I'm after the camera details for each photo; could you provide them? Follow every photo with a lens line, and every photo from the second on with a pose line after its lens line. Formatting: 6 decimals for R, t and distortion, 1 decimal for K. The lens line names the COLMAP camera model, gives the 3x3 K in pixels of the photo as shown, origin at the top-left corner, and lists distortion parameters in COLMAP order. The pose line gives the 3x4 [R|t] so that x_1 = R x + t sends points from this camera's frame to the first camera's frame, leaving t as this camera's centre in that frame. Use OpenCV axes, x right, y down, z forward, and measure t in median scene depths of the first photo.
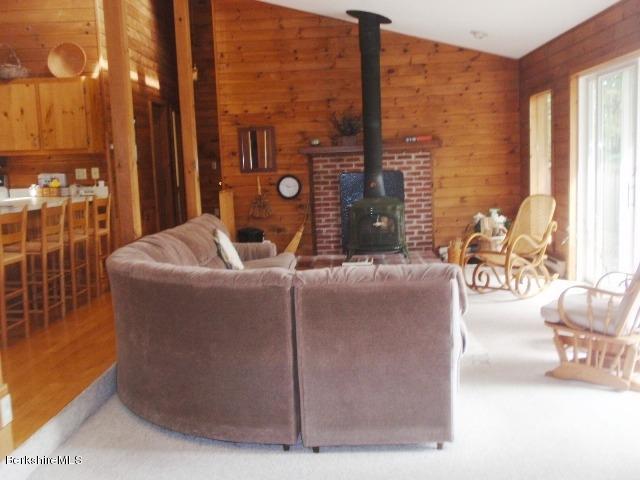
lens RADIAL K [[705.9, 0, 321.2], [0, 705.9, 269.0], [0, 0, 1]] dist [-0.016738, 0.046992]
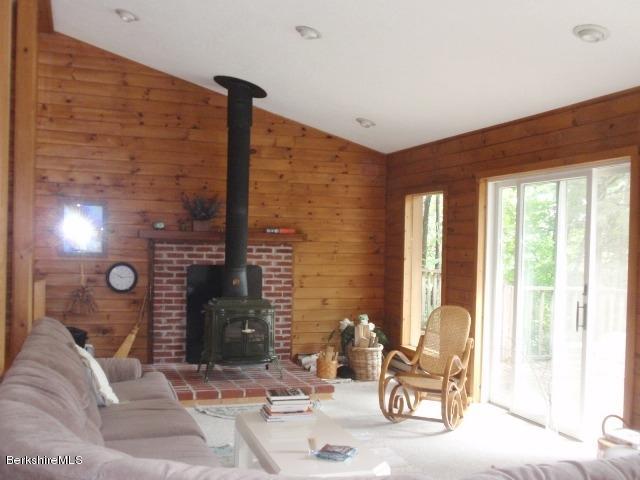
lens RADIAL K [[705.9, 0, 321.2], [0, 705.9, 269.0], [0, 0, 1]] dist [-0.016738, 0.046992]
pose [[0.933119, 0.056082, 0.355168, -0.121246], [-0.013977, 0.992672, -0.120025, -0.033453], [-0.359297, 0.107033, 0.927065, 0.178586]]
